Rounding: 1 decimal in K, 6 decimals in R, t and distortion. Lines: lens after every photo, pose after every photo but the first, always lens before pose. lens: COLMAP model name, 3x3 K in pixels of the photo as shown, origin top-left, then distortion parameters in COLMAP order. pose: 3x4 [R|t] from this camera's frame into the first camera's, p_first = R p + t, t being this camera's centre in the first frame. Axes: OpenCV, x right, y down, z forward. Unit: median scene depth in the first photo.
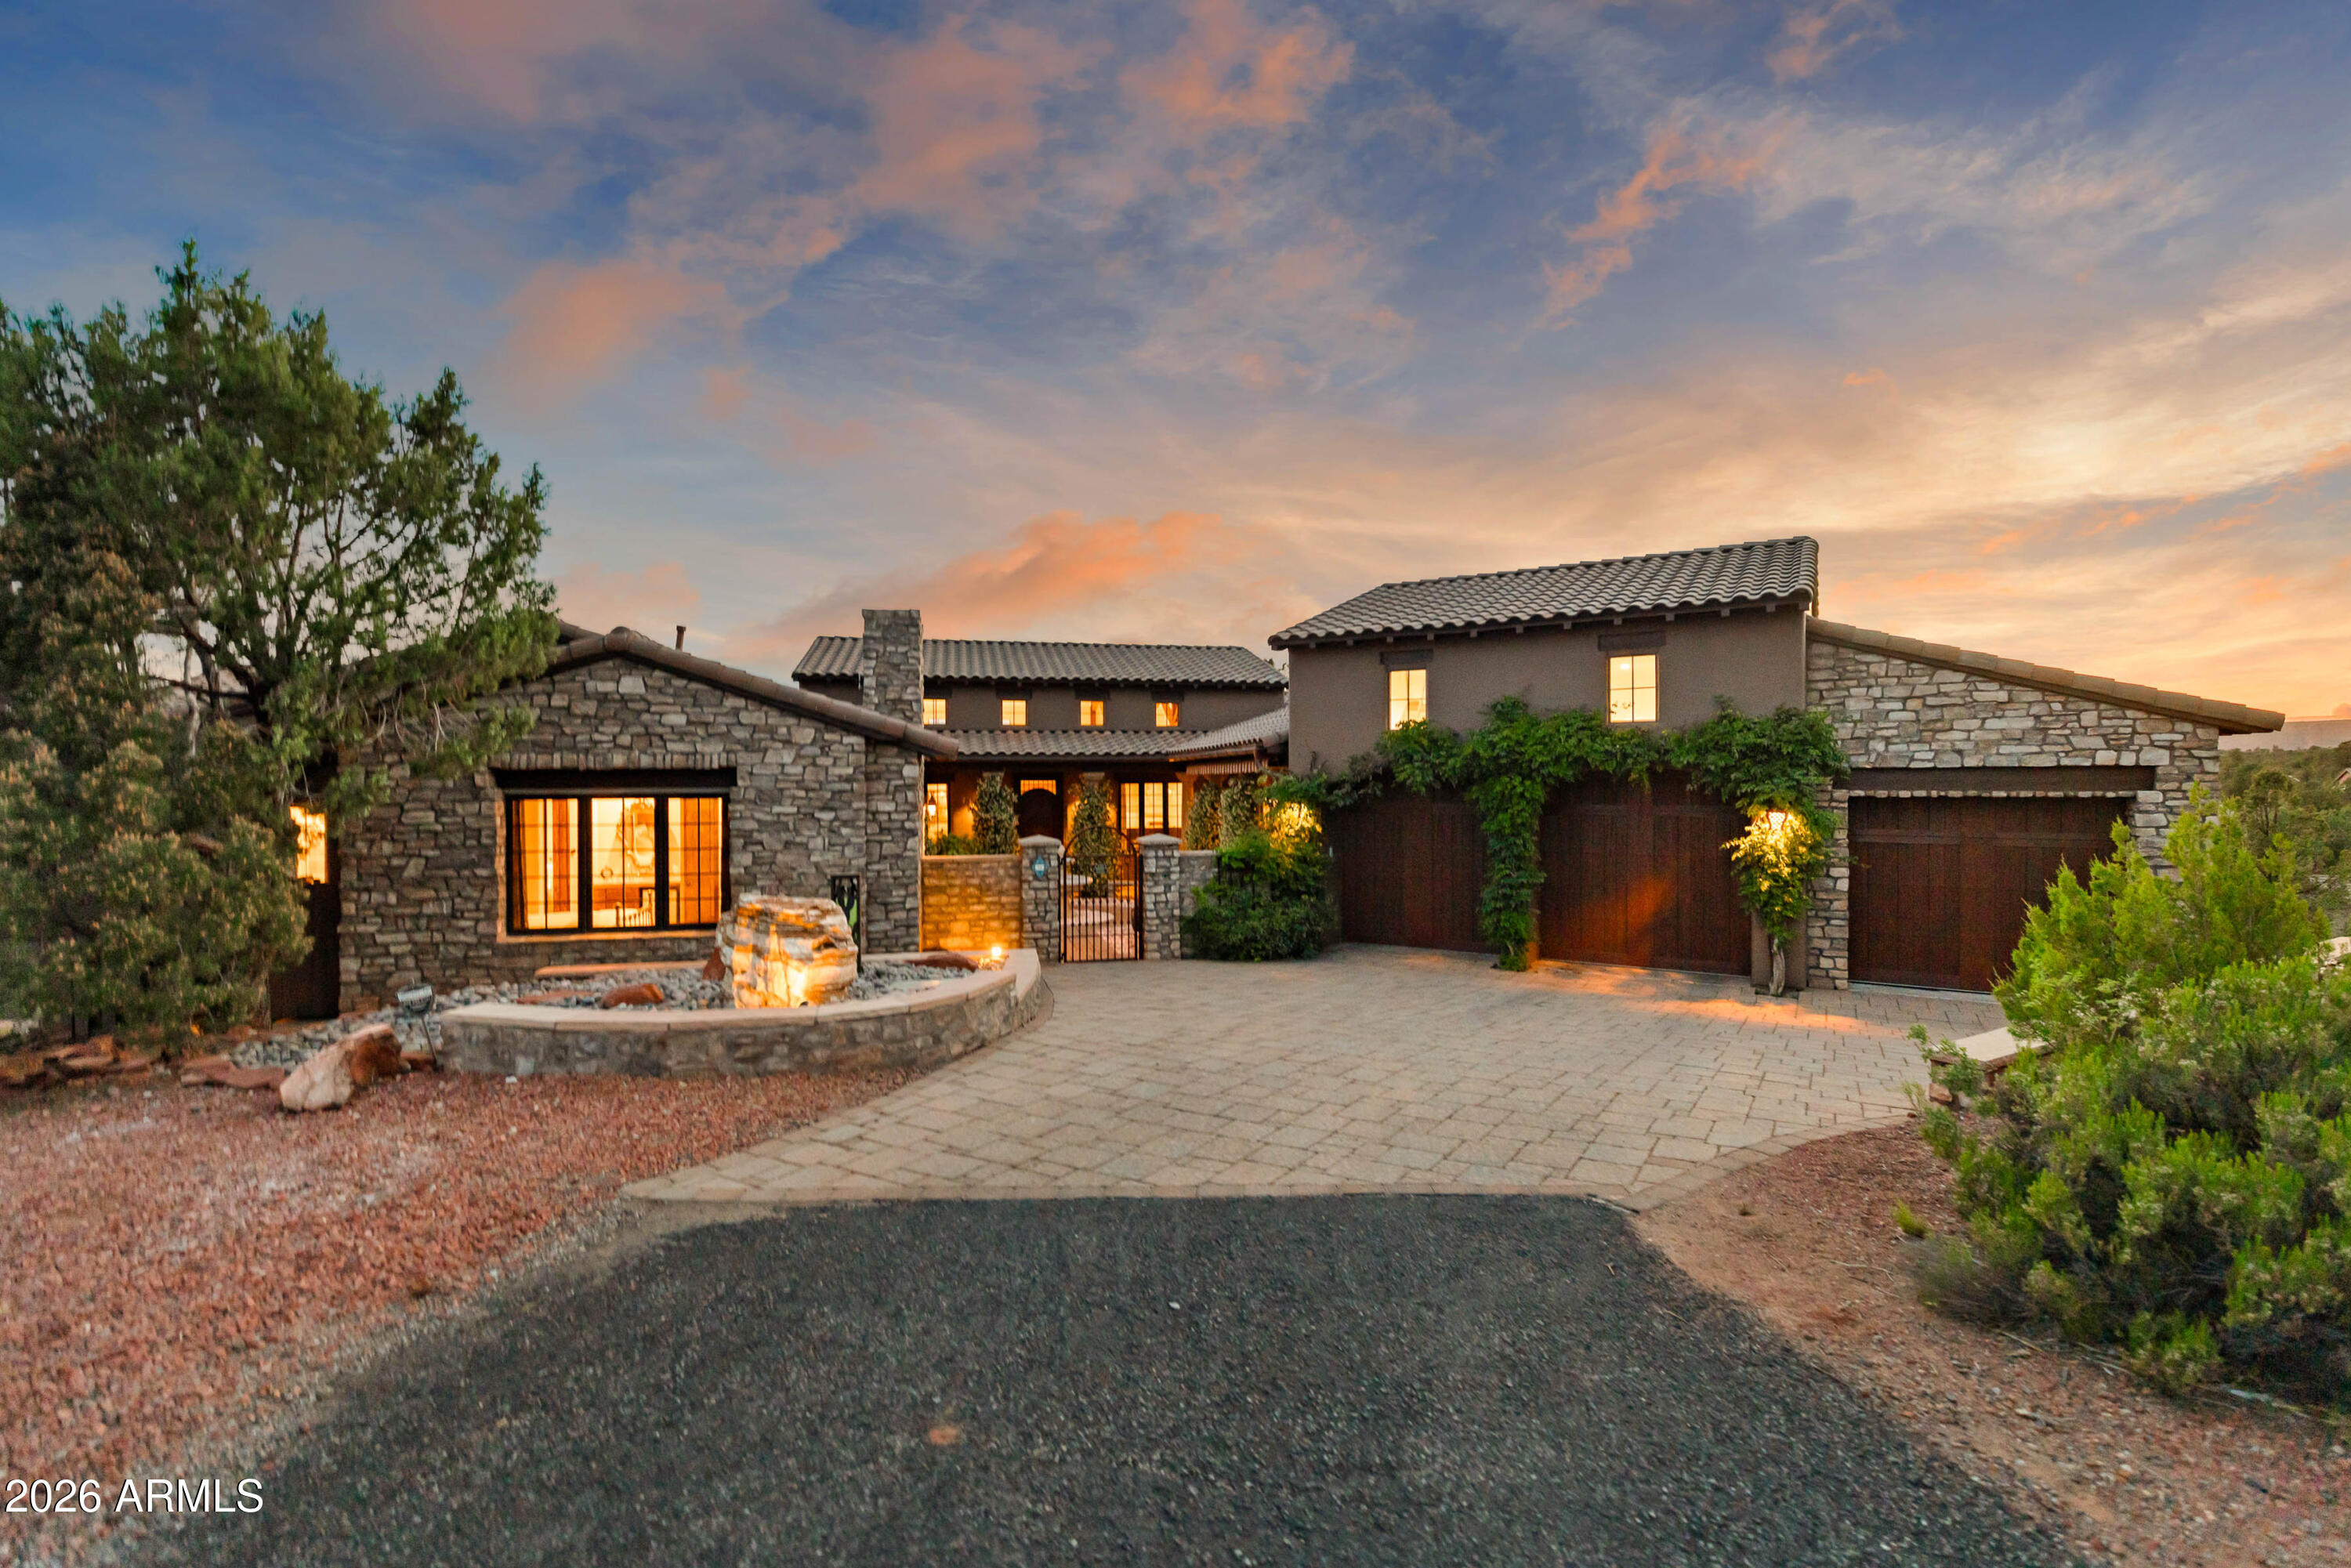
lens RADIAL K [[1050.0, 0, 1175.0], [0, 1050.0, 778.9], [0, 0, 1]] dist [-0.002028, 0.000764]
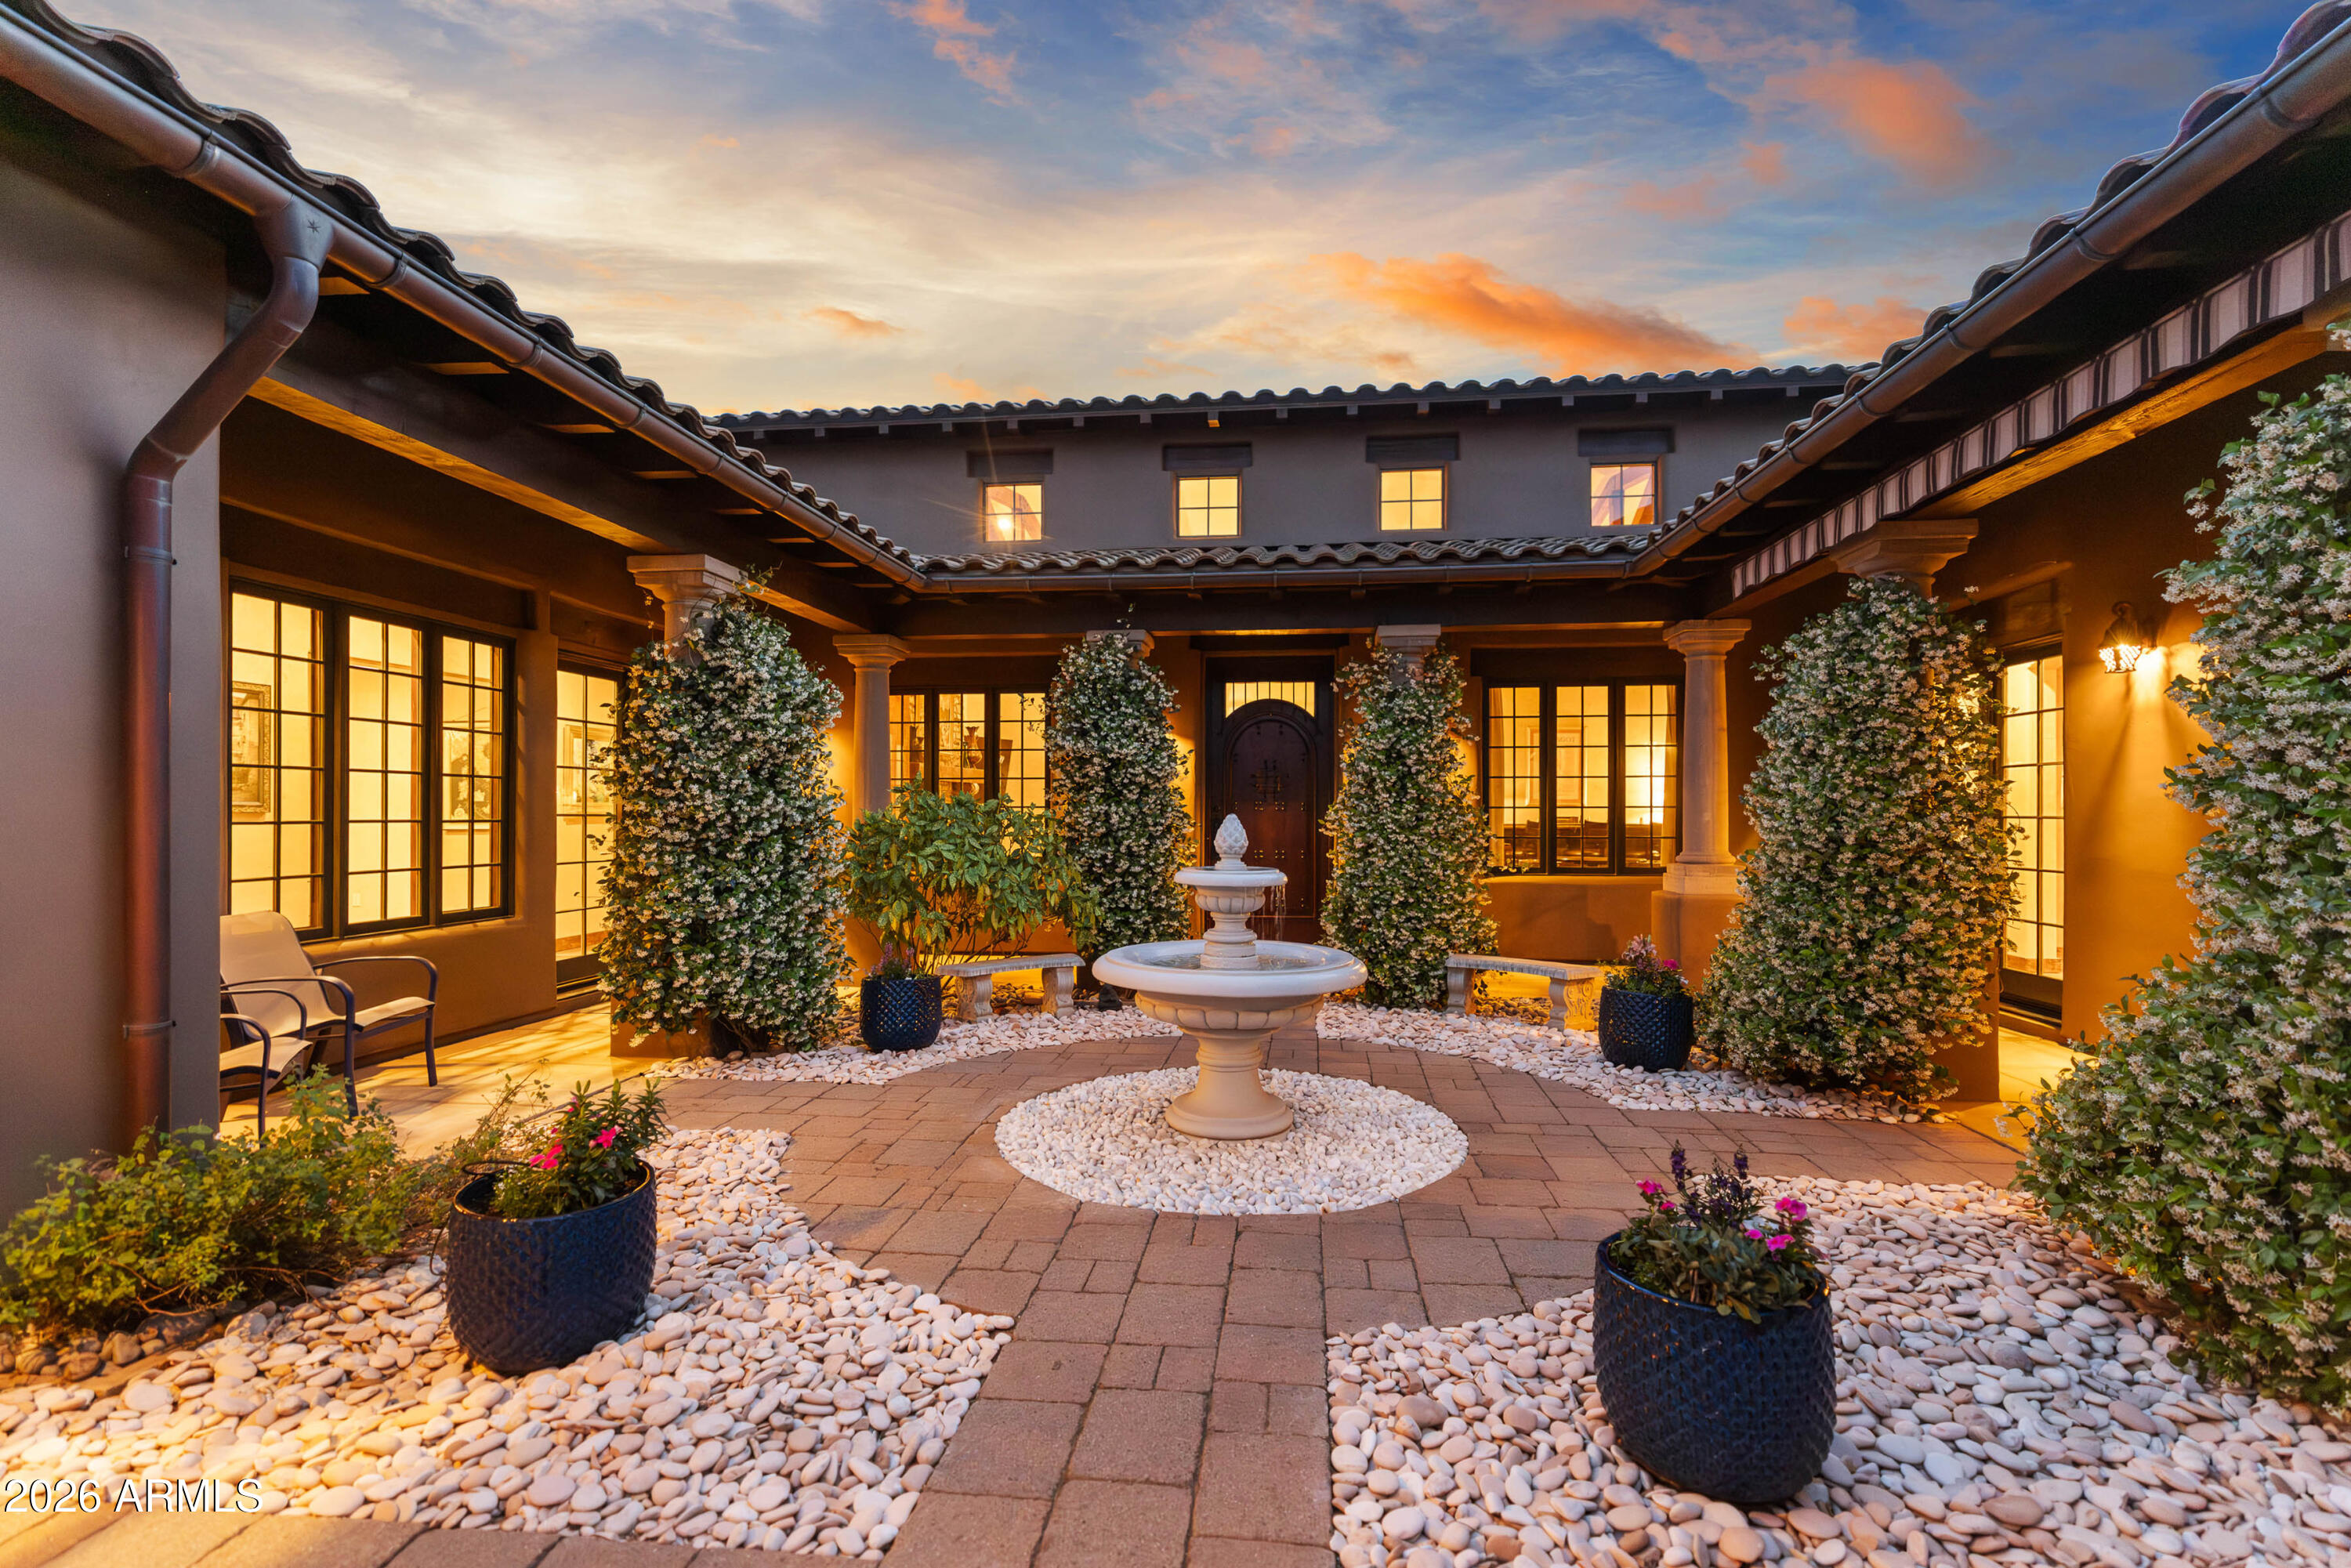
lens RADIAL K [[1050.0, 0, 1193.7], [0, 1050.0, 802.9], [0, 0, 1]] dist [-0.002028, 0.000764]
pose [[0.949089, 0.005170, -0.314965, -0.054506], [-0.007487, 0.999953, -0.006146, 0.079258], [0.314918, 0.008191, 0.949084, 0.994824]]
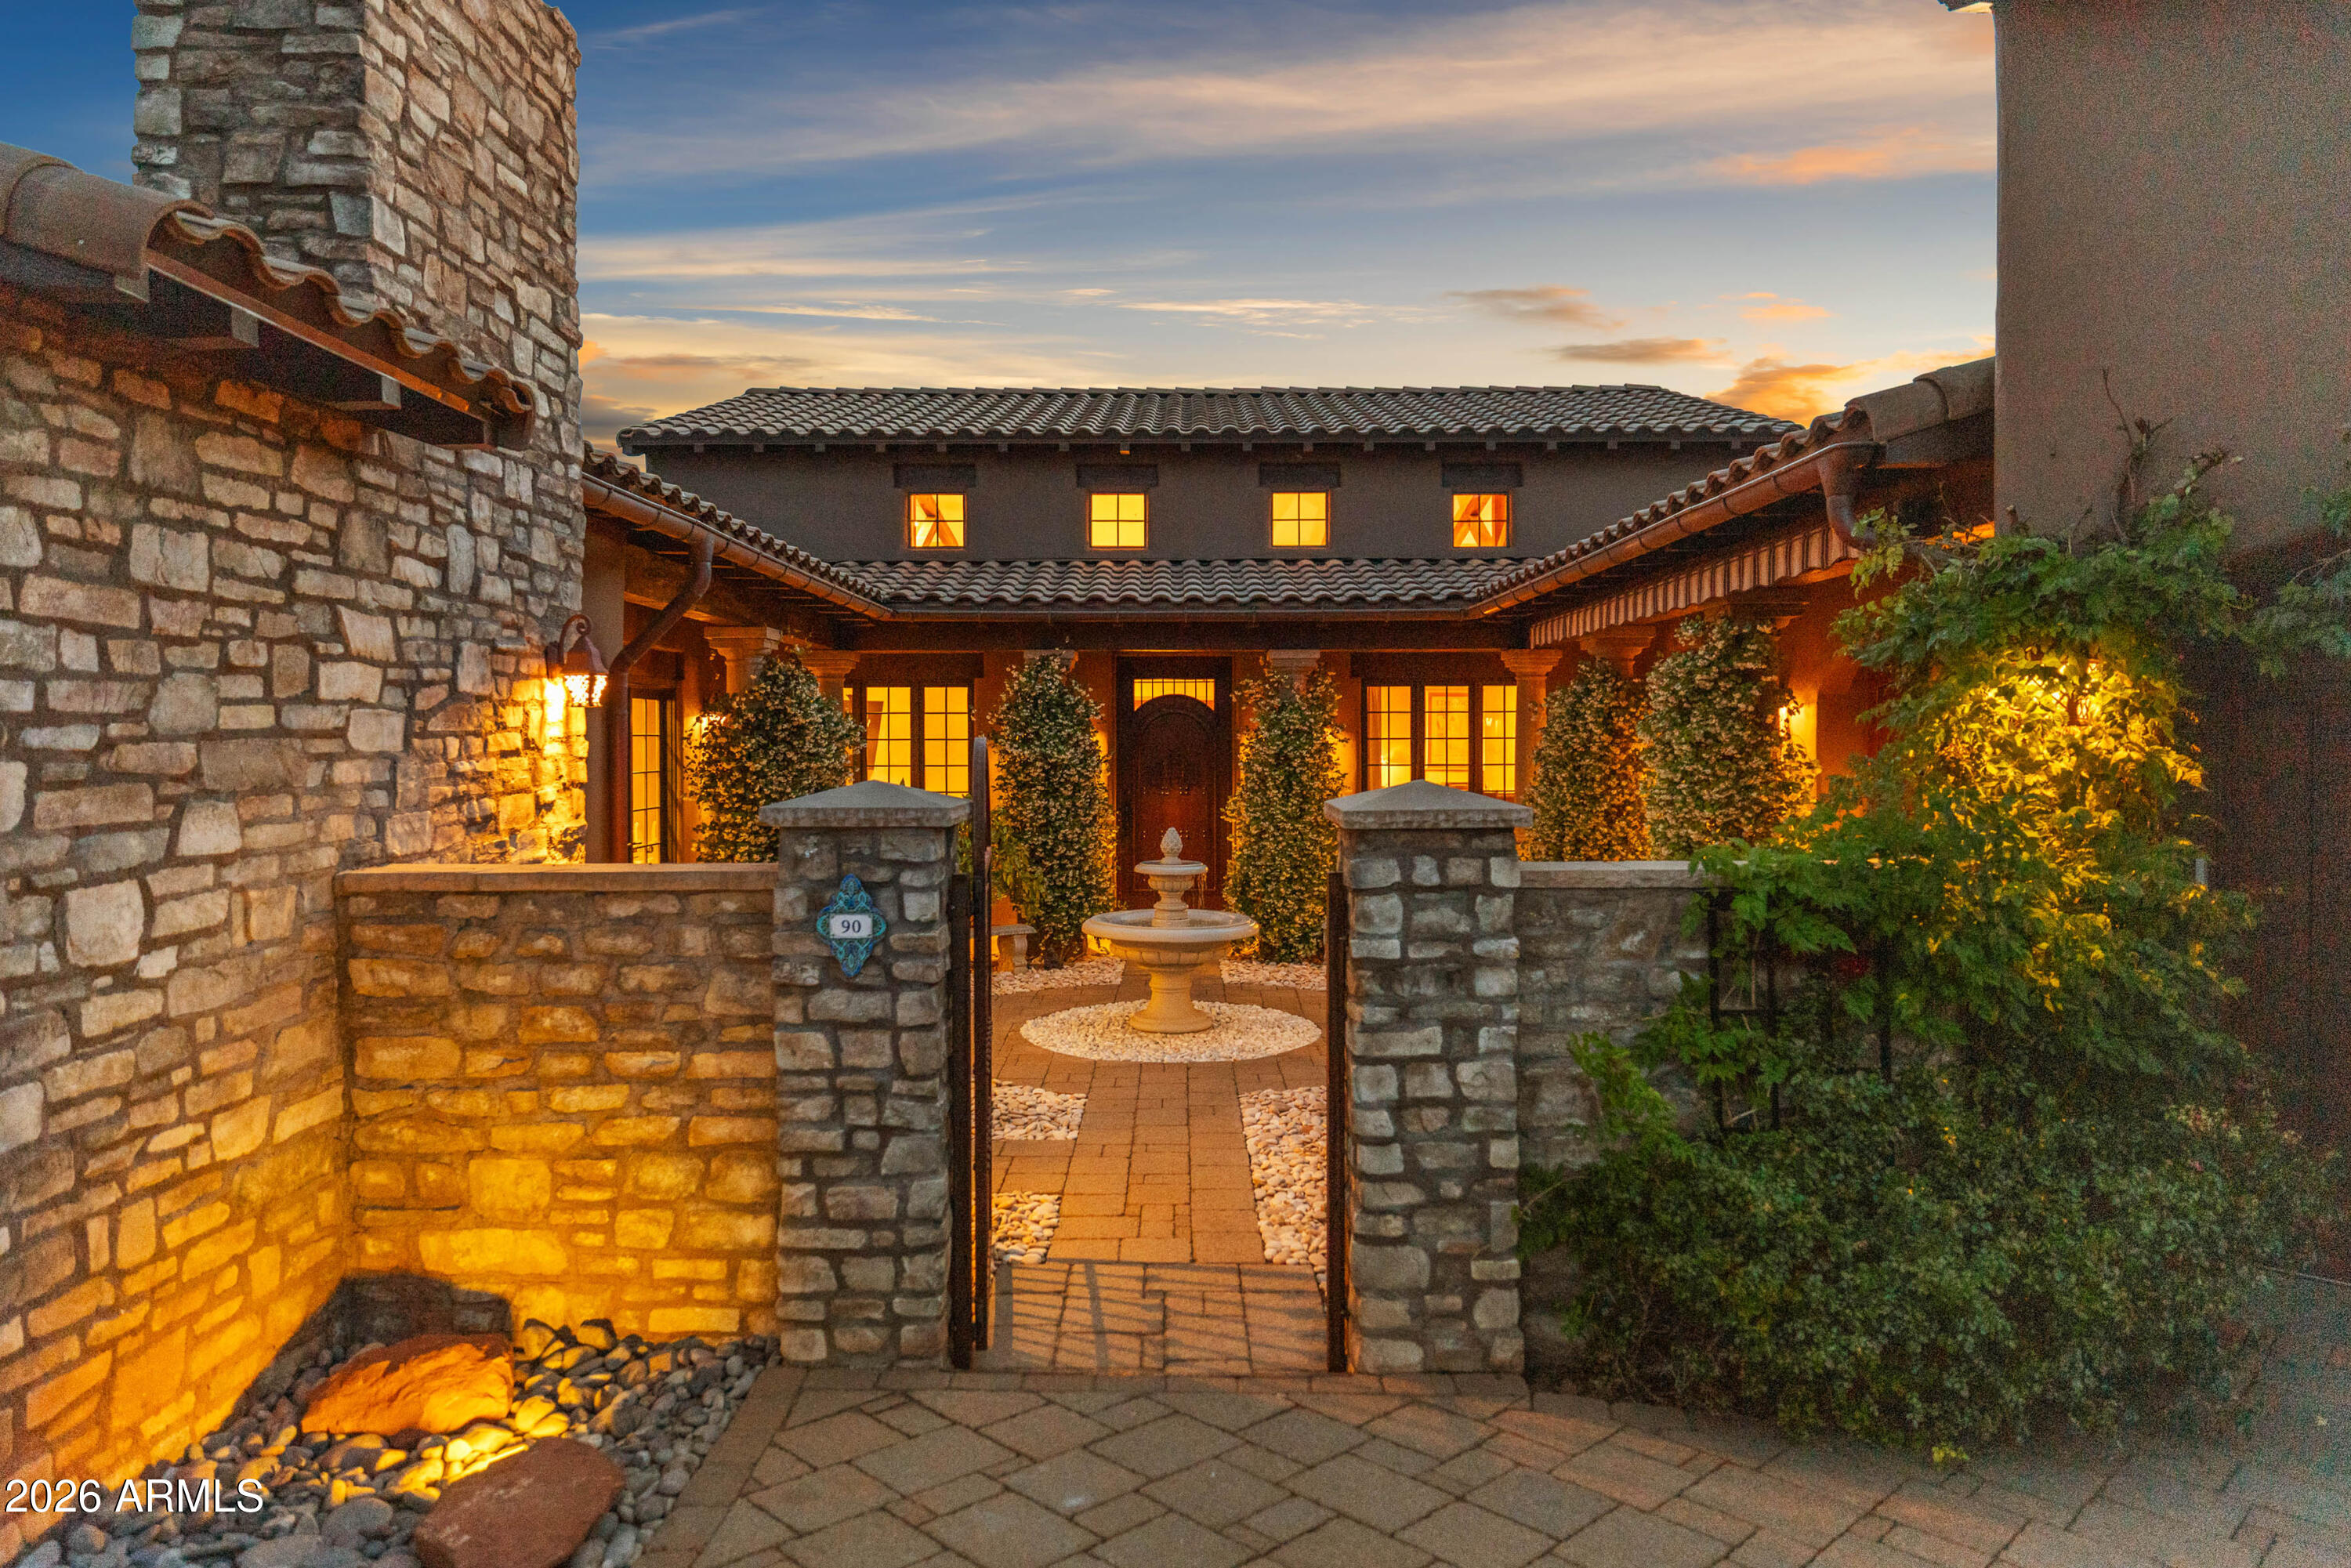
lens RADIAL K [[1446.4, 0, 1158.0], [0, 1446.4, 762.2], [0, 0, 1]] dist [0.006184, -0.000350]
pose [[0.973357, 0.006346, -0.229207, 0.000151], [-0.002497, 0.999851, 0.017076, 0.041790], [0.229281, -0.016049, 0.973228, 0.668927]]
